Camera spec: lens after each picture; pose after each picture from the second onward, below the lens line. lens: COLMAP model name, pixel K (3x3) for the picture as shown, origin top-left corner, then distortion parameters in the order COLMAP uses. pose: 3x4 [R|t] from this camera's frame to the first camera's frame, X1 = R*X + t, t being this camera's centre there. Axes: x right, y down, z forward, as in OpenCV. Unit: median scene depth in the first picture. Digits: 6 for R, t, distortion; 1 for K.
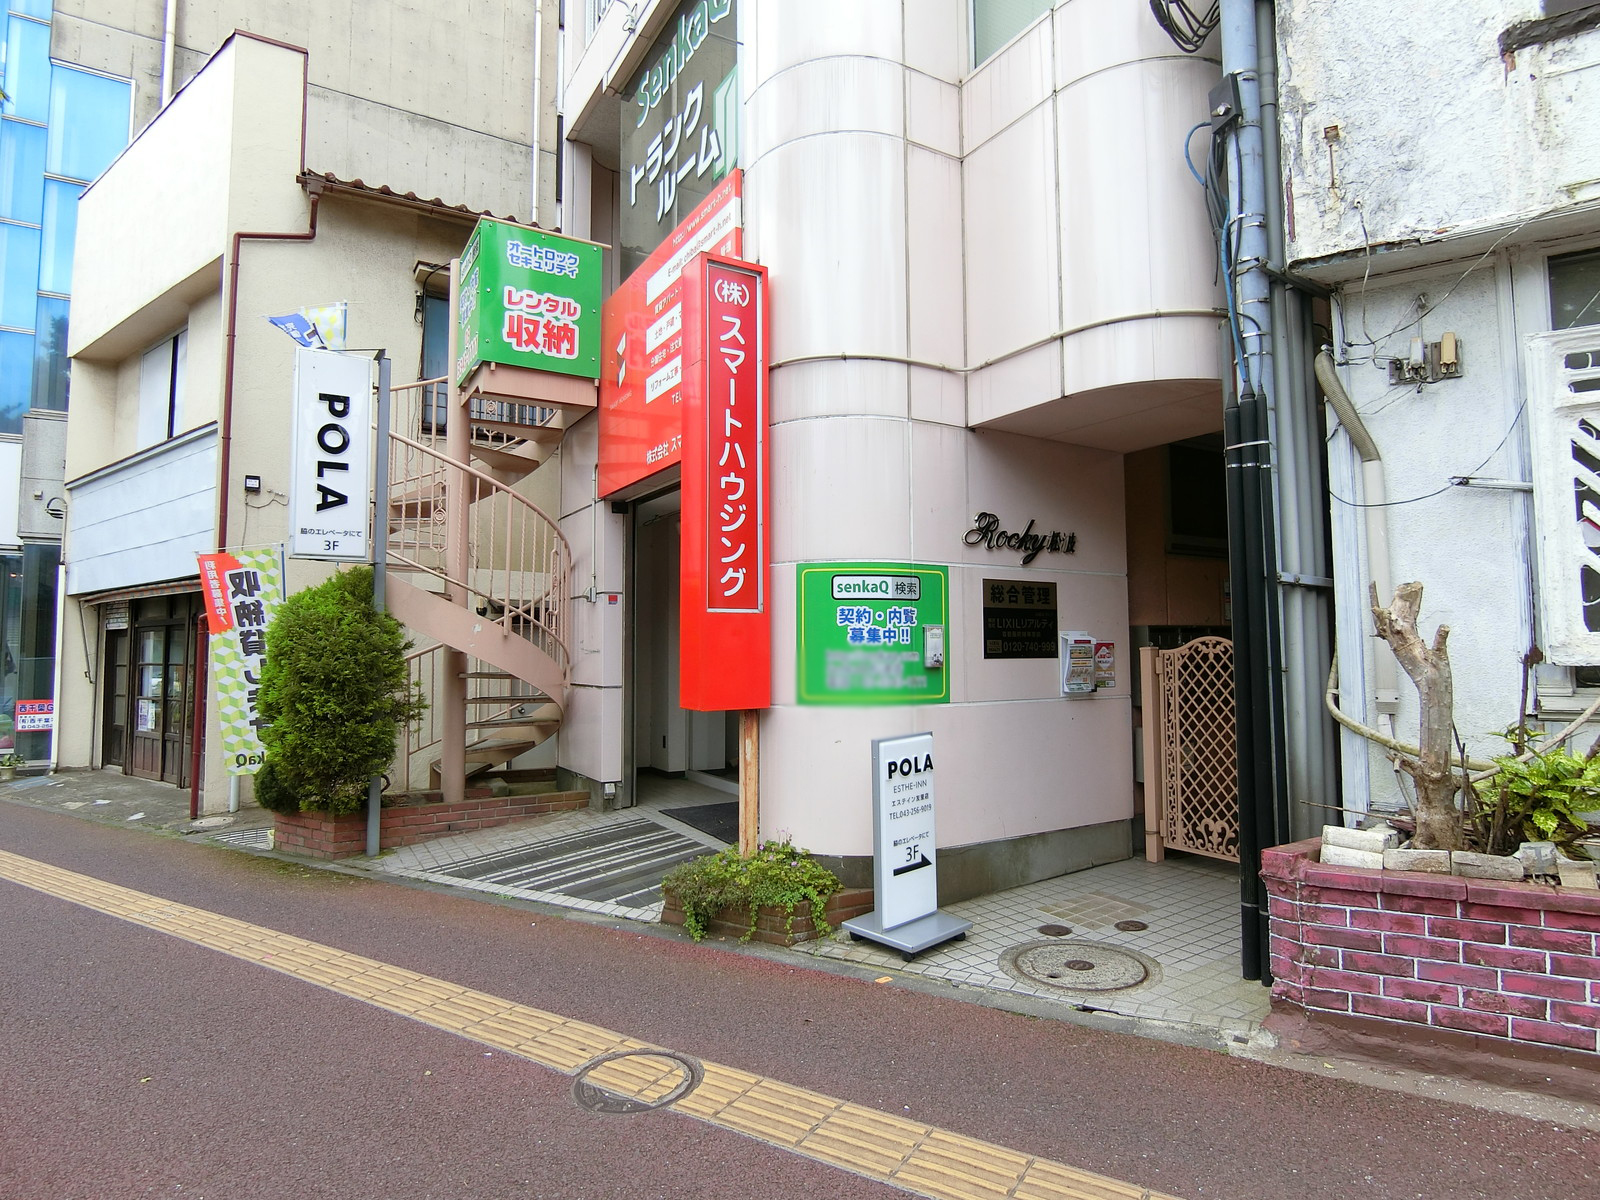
lens RADIAL K [[881.5, 0, 793.5], [0, 881.5, 601.6], [0, 0, 1]] dist [-0.004772, -0.002347]
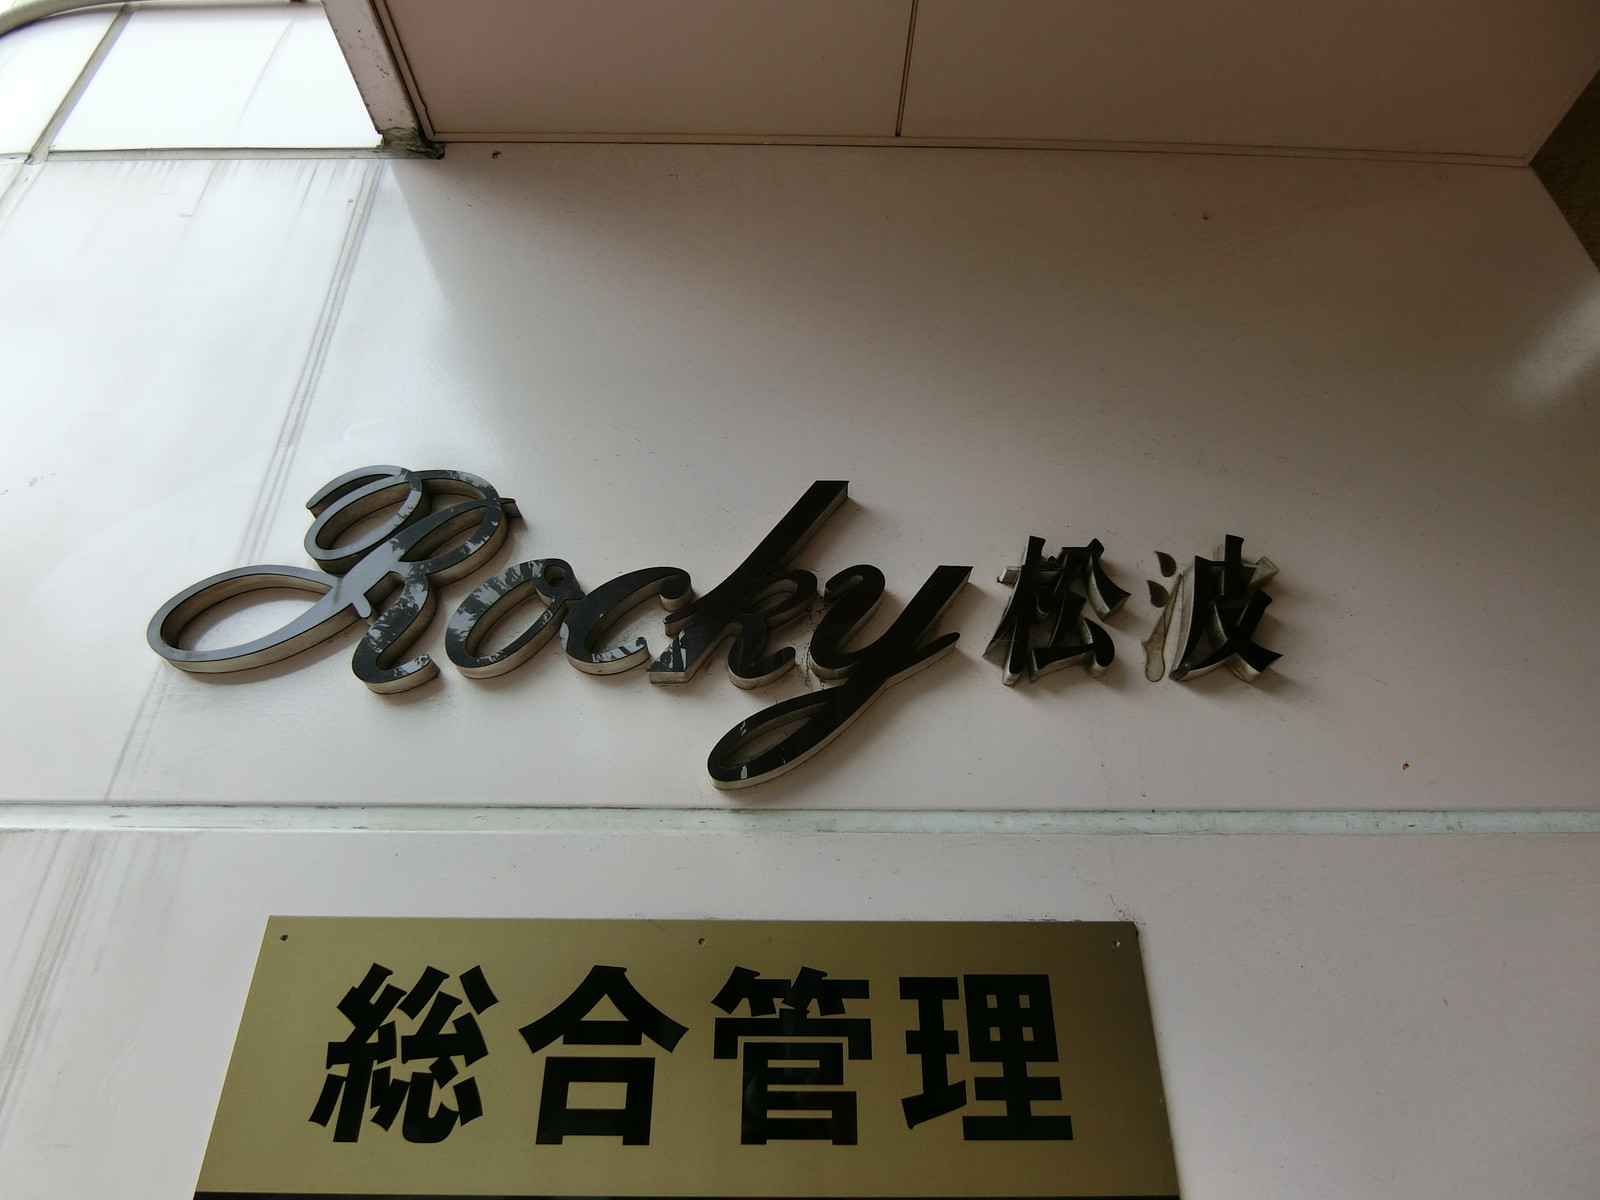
lens RADIAL K [[881.5, 0, 793.5], [0, 881.5, 601.6], [0, 0, 1]] dist [-0.004772, -0.002347]
pose [[0.859911, -0.230971, -0.455198, 0.332064], [0.020706, 0.906819, -0.421011, -0.012451], [0.510024, 0.352607, 0.784566, 0.894073]]
